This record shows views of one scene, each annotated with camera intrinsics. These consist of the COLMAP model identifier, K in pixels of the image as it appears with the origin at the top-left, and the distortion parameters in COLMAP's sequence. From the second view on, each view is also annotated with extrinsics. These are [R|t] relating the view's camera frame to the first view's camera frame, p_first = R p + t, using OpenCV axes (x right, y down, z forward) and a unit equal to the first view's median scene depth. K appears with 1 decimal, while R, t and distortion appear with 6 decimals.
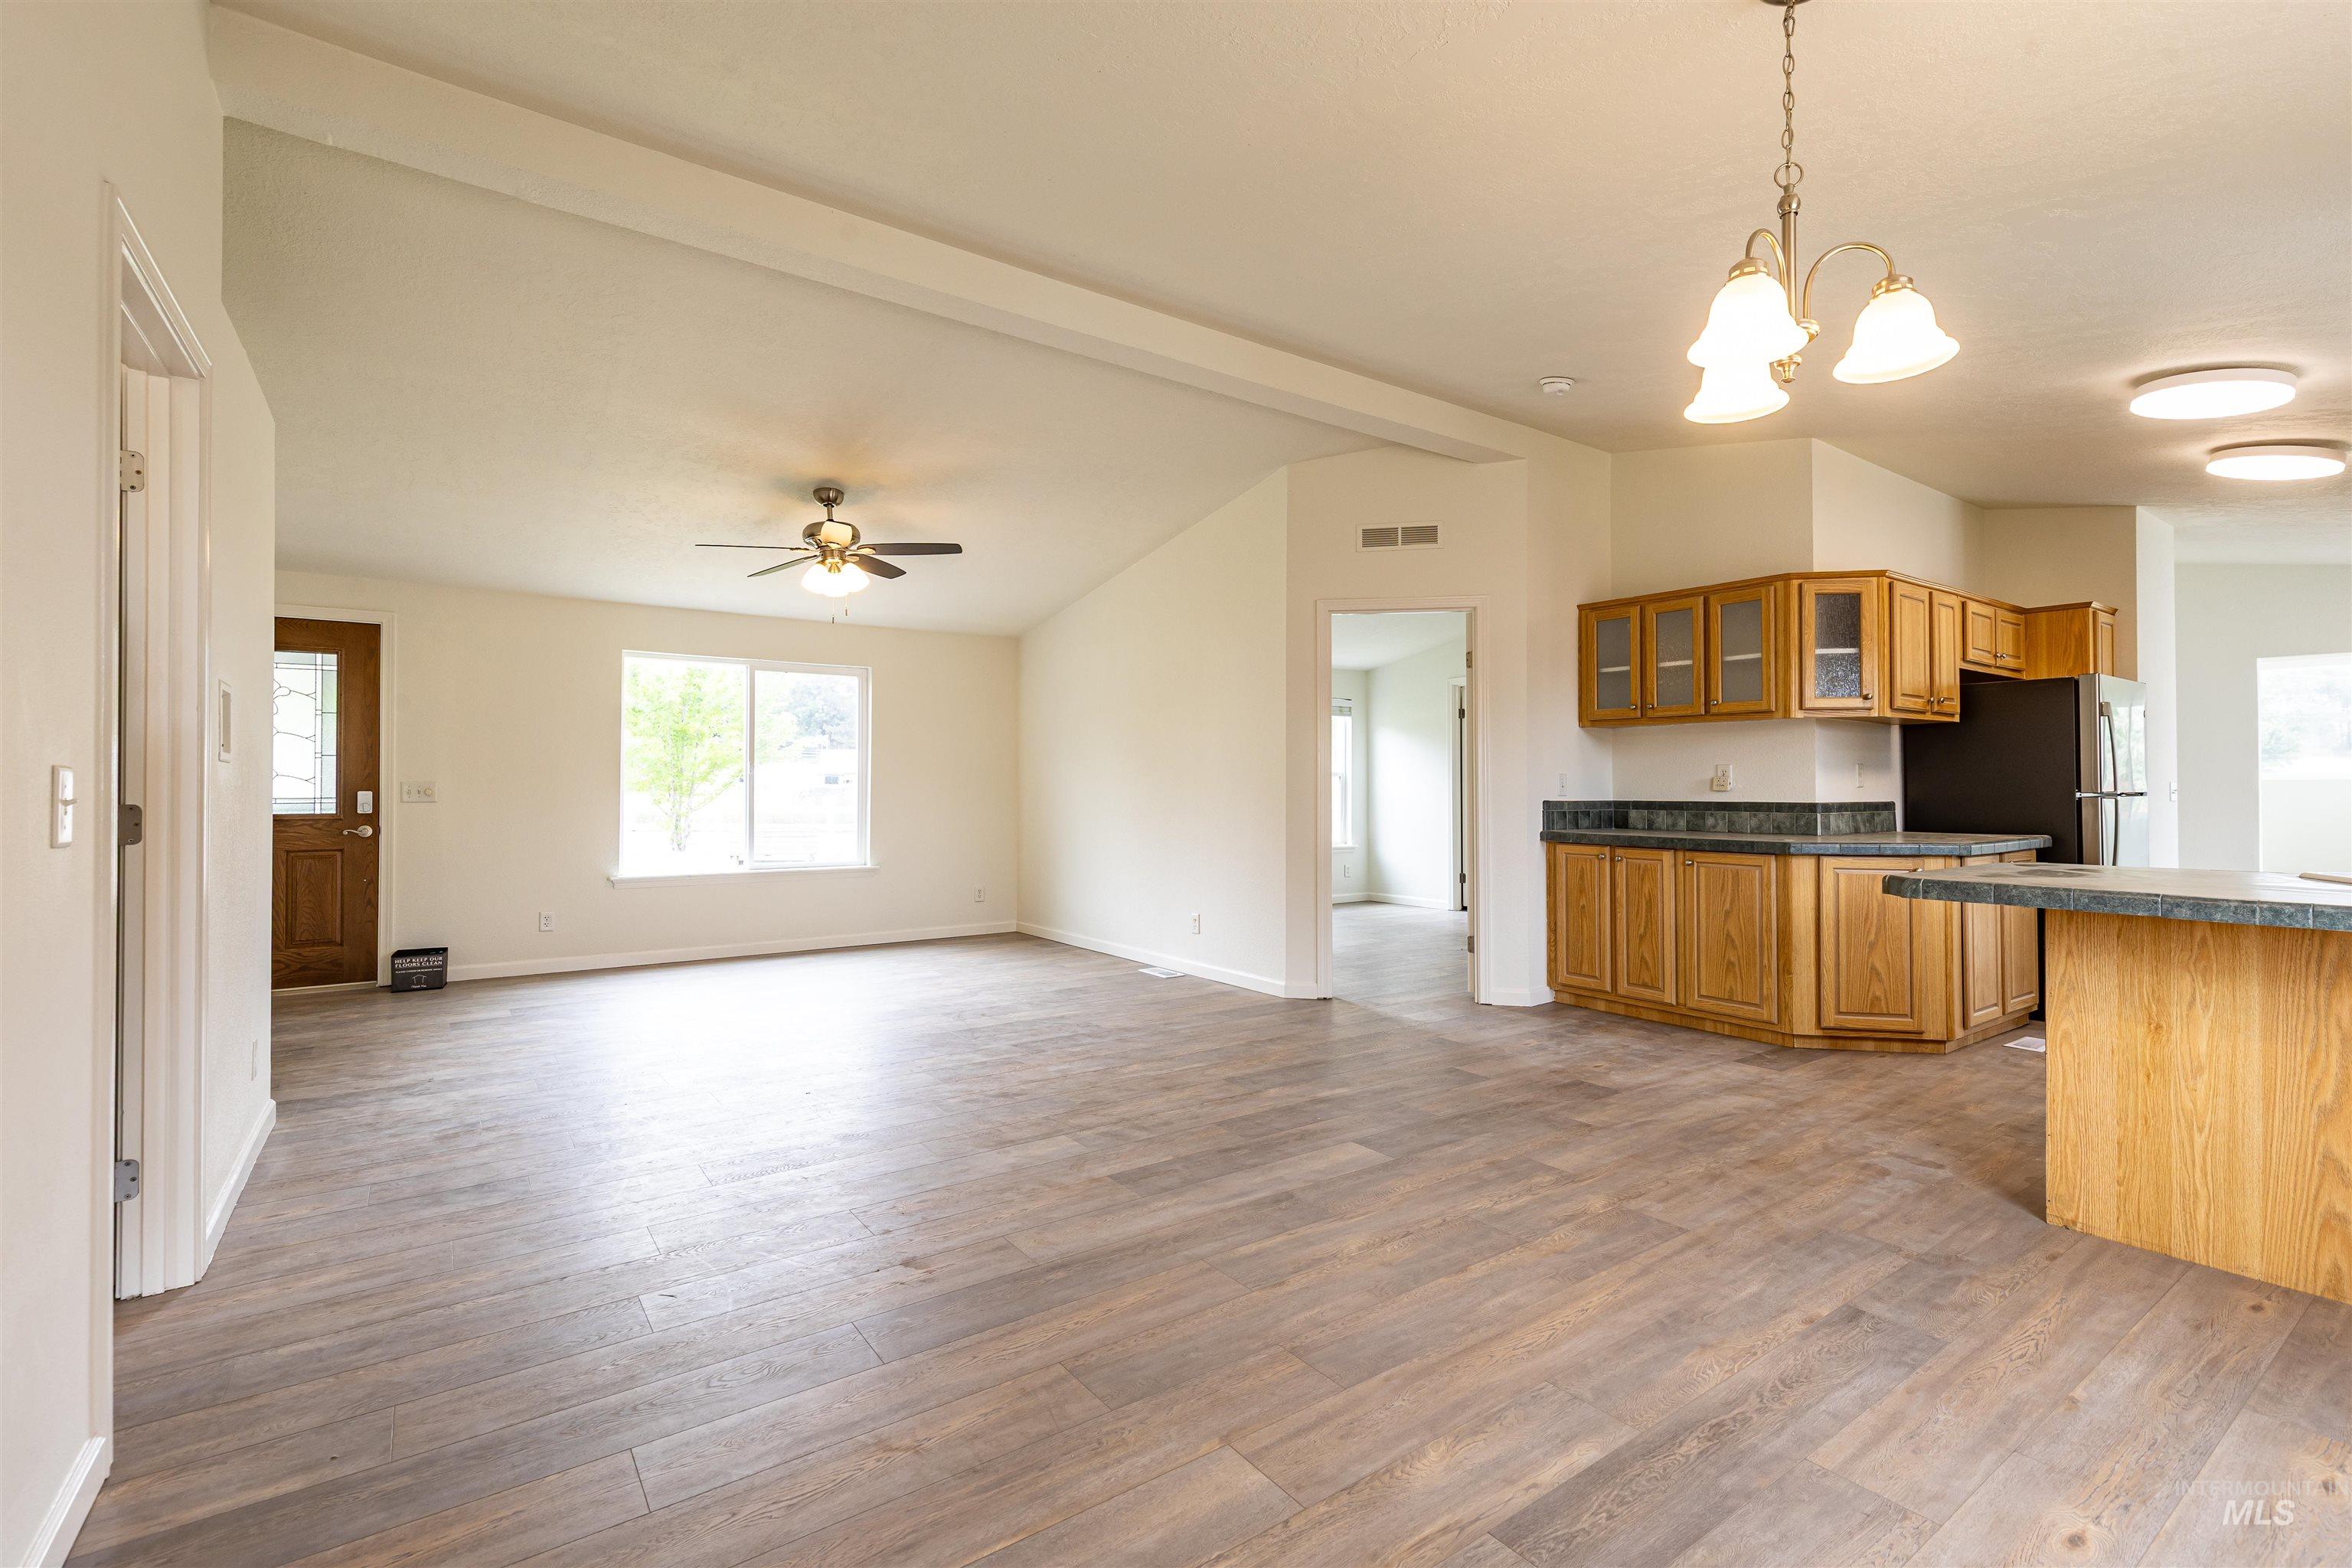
lens RADIAL K [[1039.8, 0, 1205.9], [0, 1039.8, 778.0], [0, 0, 1]] dist [0.009323, -0.001352]
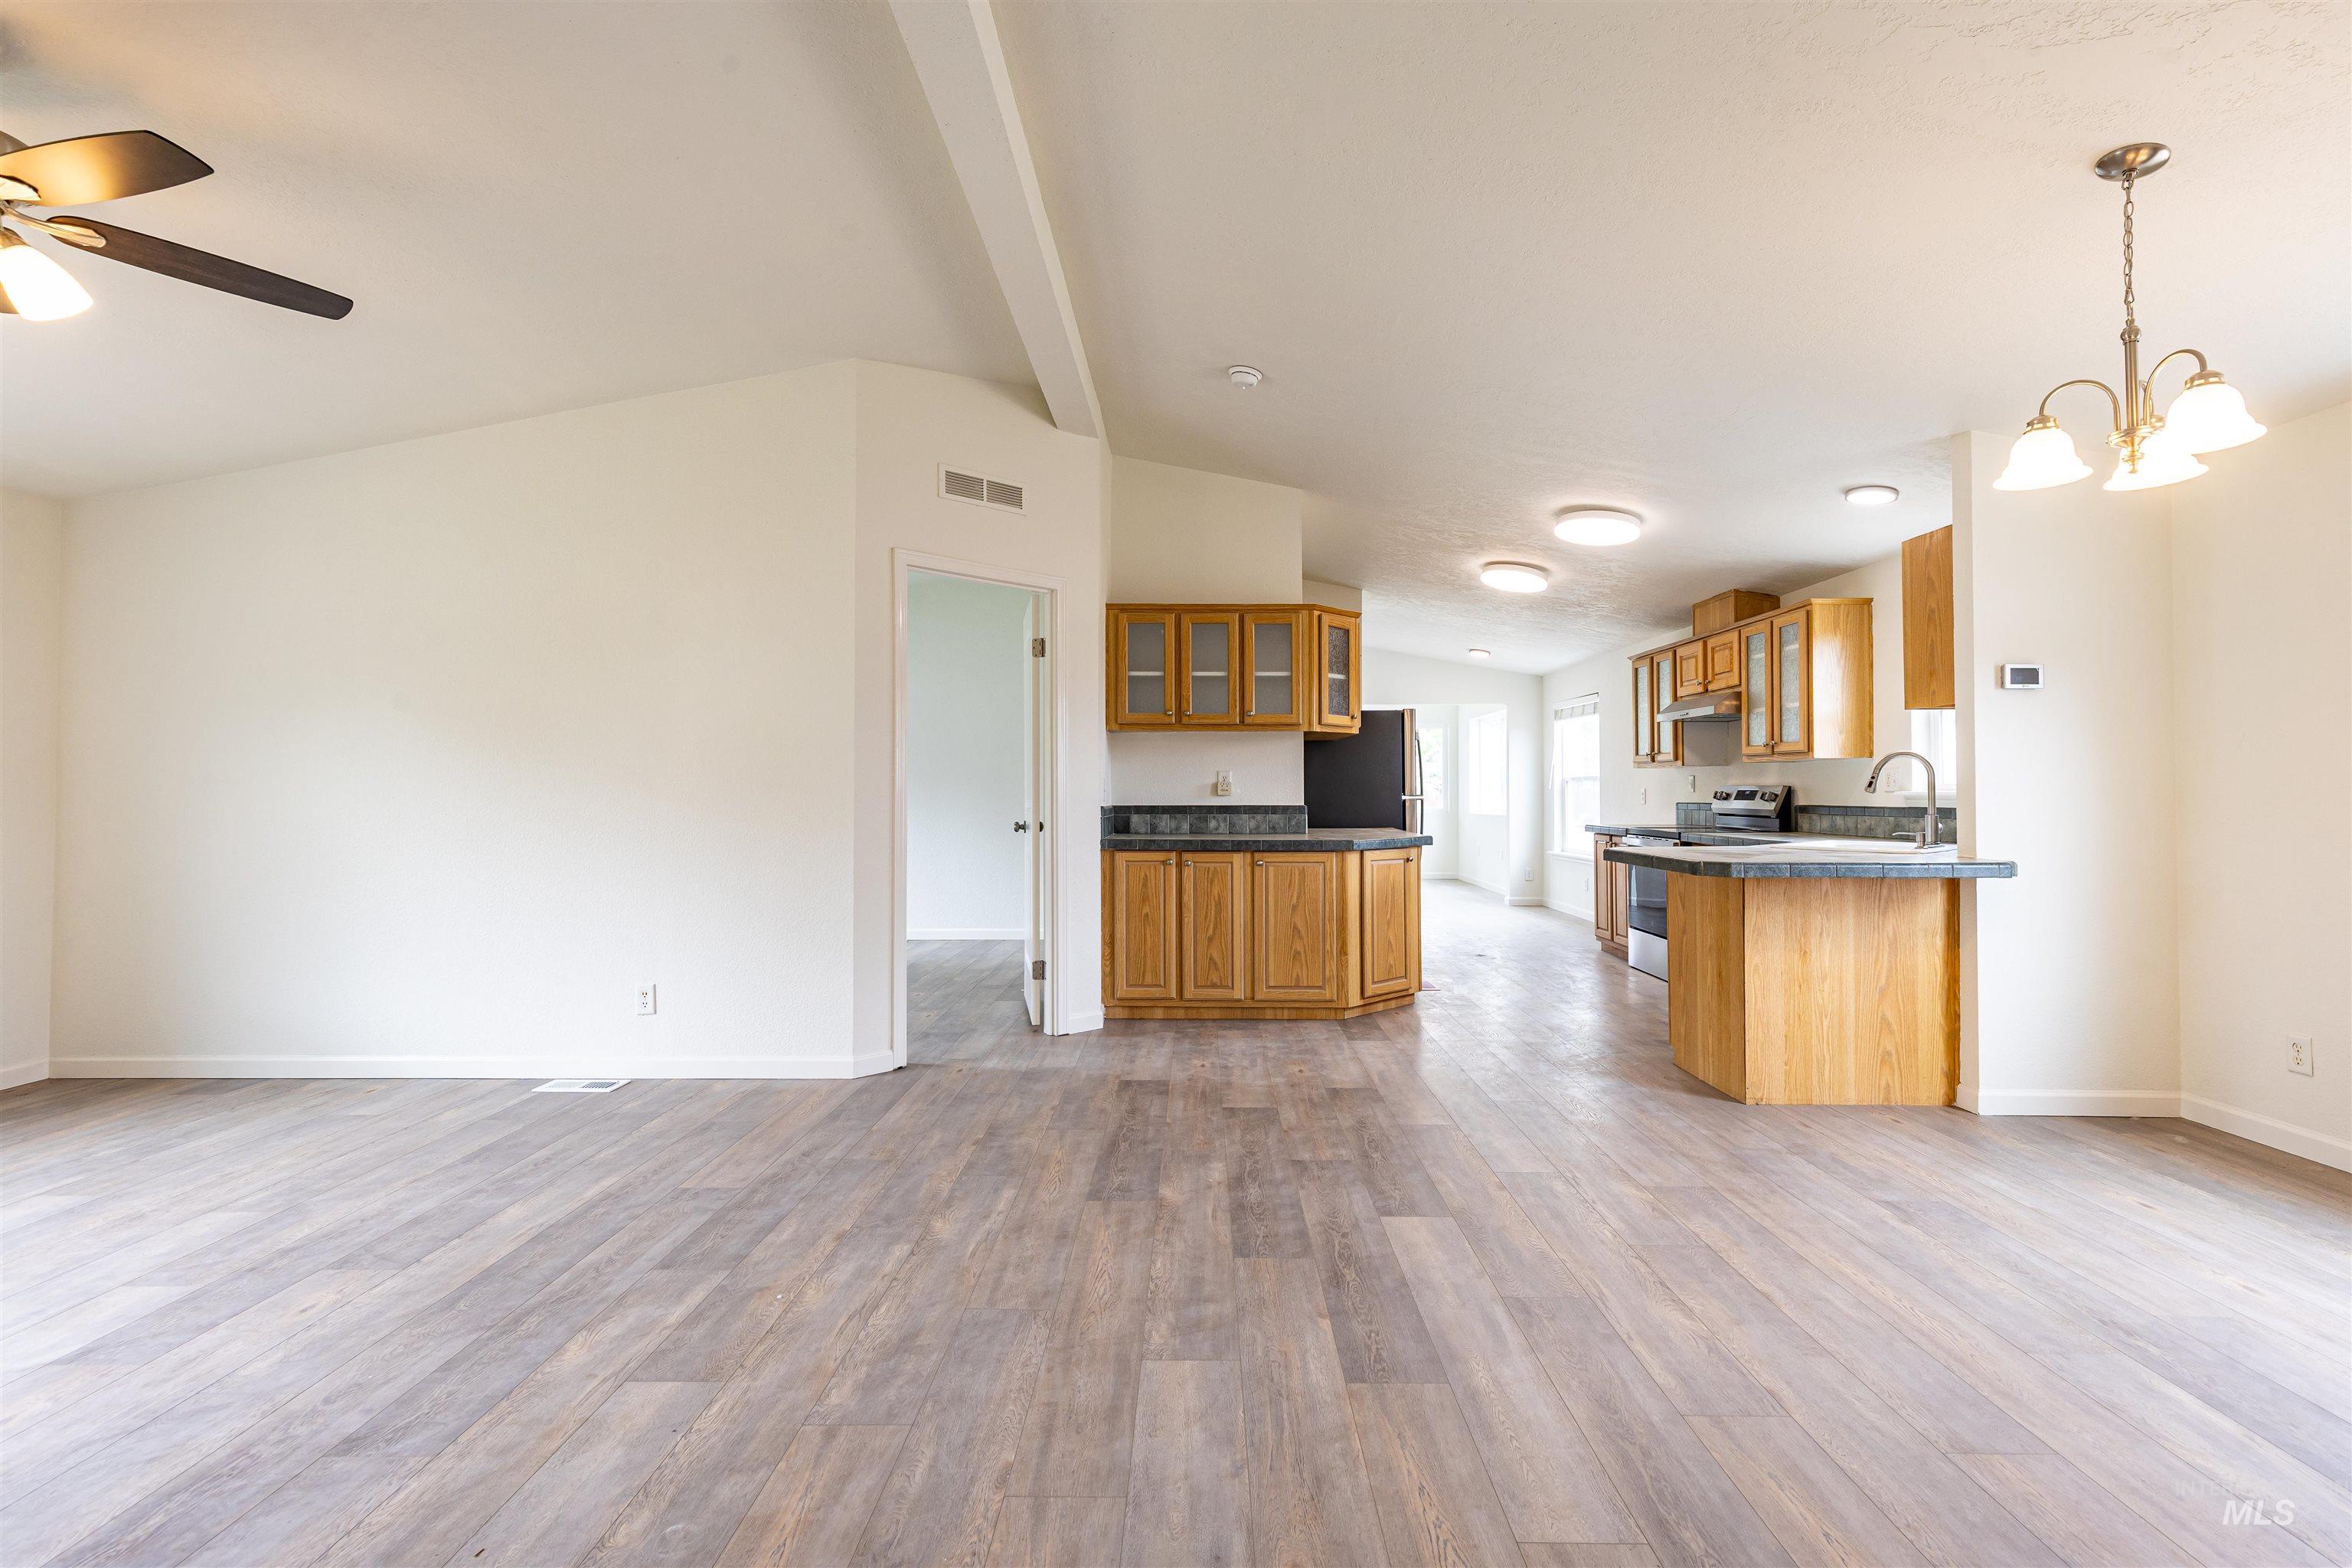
lens RADIAL K [[1039.8, 0, 1166.2], [0, 1039.8, 777.9], [0, 0, 1]] dist [0.009323, -0.001352]
pose [[0.608371, 0.009225, 0.793599, -0.440406], [-0.005731, 0.999957, -0.007230, 0.002831], [-0.793632, -0.000150, 0.608398, 0.436990]]
